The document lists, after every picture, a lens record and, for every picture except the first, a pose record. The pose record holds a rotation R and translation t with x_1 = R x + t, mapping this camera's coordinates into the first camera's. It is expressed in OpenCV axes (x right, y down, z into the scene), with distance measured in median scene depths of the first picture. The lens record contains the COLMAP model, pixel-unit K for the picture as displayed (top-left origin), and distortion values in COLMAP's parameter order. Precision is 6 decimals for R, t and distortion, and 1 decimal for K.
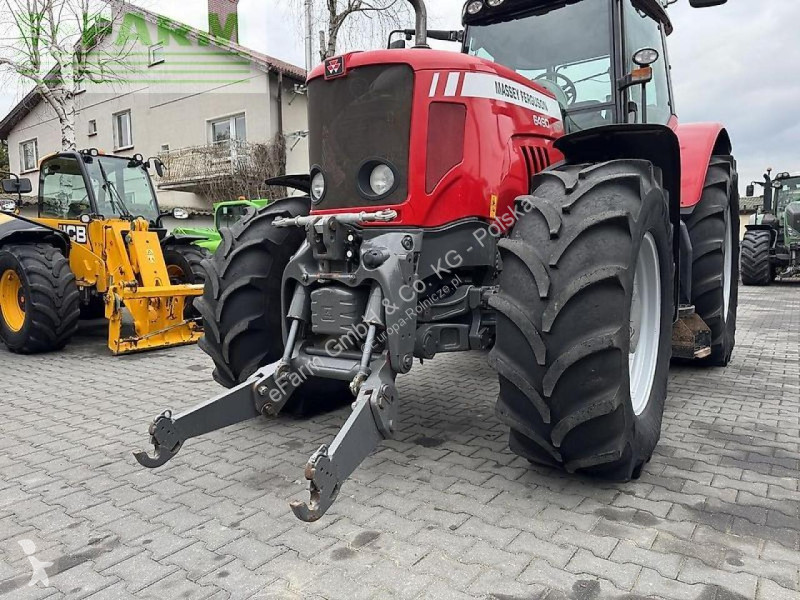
lens RADIAL K [[562.5, 0, 396.4], [0, 562.5, 307.7], [0, 0, 1]] dist [0.053681, -0.065143]
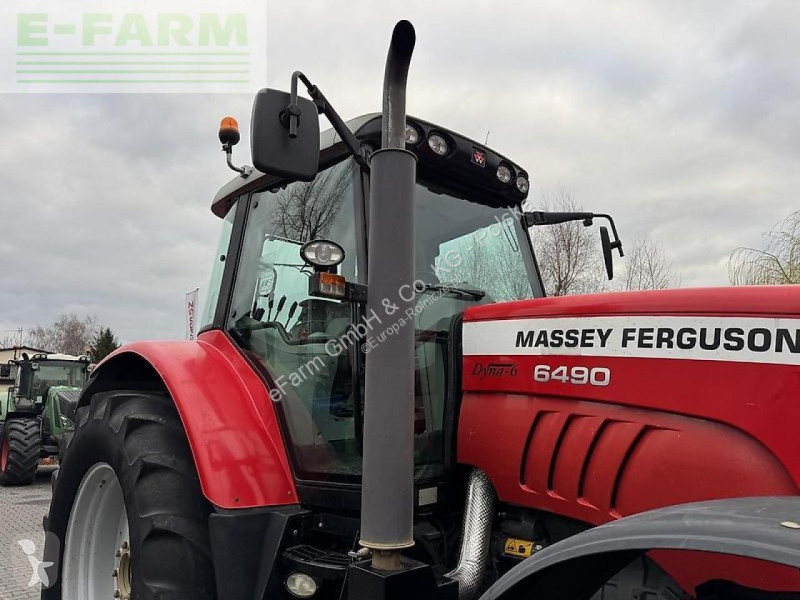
lens RADIAL K [[560.7, 0, 397.8], [0, 560.7, 304.0], [0, 0, 1]] dist [0.057168, -0.073698]
pose [[0.200162, 0.194250, 0.960314, -0.548160], [0.090570, 0.972284, -0.215549, -0.335692], [-0.975568, 0.130120, 0.177021, 1.326217]]
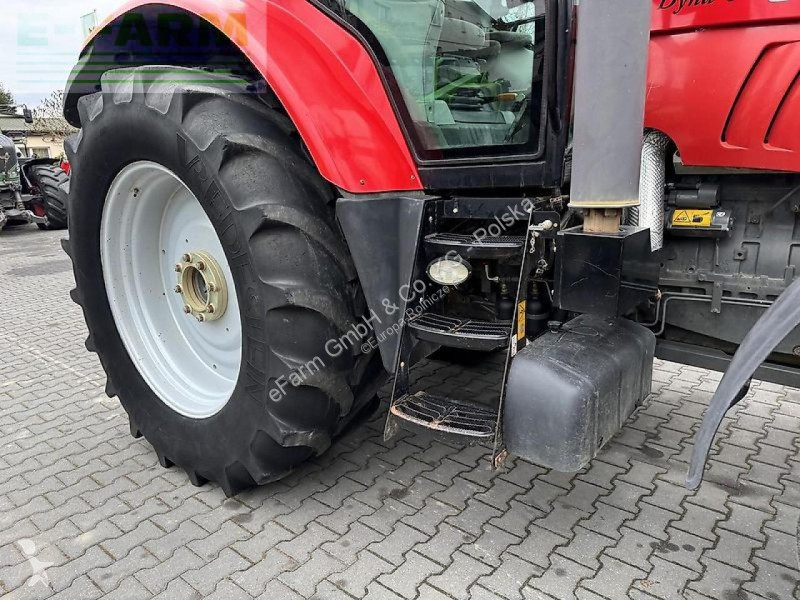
lens RADIAL K [[560.5, 0, 402.8], [0, 560.5, 304.9], [0, 0, 1]] dist [0.060897, -0.074281]
pose [[0.076337, -0.243585, 0.966871, -0.435178], [0.129396, 0.963920, 0.232626, -0.274507], [-0.988650, 0.107351, 0.105101, 1.599314]]
